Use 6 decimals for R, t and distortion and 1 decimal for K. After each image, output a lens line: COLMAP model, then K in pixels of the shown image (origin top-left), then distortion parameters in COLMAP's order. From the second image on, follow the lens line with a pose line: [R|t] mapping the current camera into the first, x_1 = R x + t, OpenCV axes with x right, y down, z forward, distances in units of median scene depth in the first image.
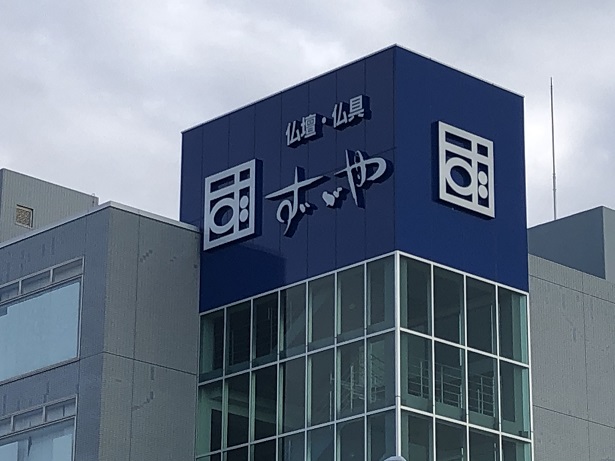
lens RADIAL K [[2203.1, 0, 307.5], [0, 2203.1, 230.5], [0, 0, 1]] dist [-0.040861, -0.056370]
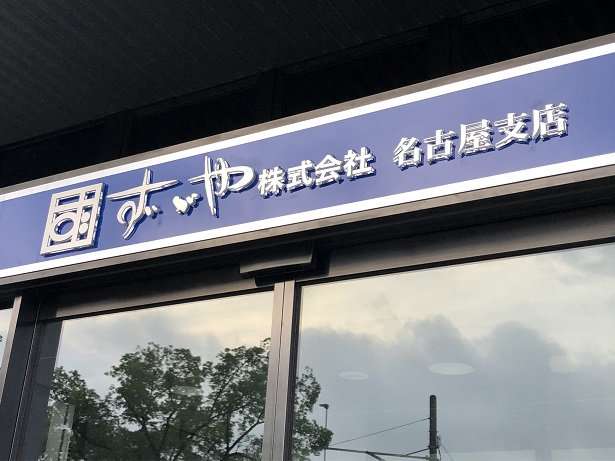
lens RADIAL K [[863.2, 0, 307.5], [0, 863.2, 230.5], [0, 0, 1]] dist [0.015664, 0.019213]
pose [[0.965007, 0.163723, 0.204834, -0.010499], [-0.146384, 0.984439, -0.097215, 0.022517], [-0.217563, 0.063829, 0.973957, 0.640986]]
